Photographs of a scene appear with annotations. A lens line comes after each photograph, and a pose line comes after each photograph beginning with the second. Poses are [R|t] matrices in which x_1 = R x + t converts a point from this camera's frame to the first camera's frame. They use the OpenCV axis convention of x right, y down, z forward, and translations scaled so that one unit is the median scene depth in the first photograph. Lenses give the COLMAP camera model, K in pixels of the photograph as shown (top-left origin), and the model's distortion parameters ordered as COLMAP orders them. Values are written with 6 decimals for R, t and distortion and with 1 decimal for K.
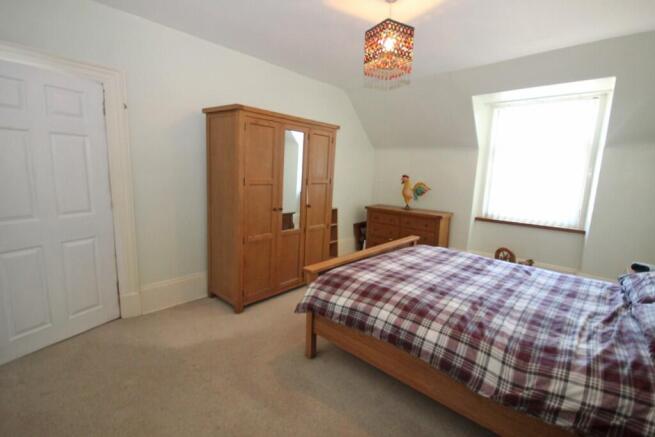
lens RADIAL K [[303.1, 0, 330.4], [0, 303.1, 219.3], [0, 0, 1]] dist [-0.000557, -0.000031]
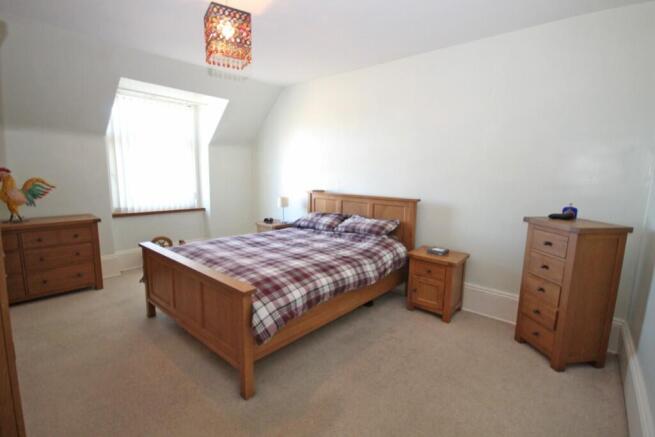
lens RADIAL K [[303.1, 0, 330.4], [0, 303.1, 219.3], [0, 0, 1]] dist [-0.000557, -0.000031]
pose [[-0.022621, -0.184069, 0.982653, -0.748303], [0.140927, 0.972503, 0.185412, -0.123684], [-0.989762, 0.142676, 0.003941, 0.677299]]
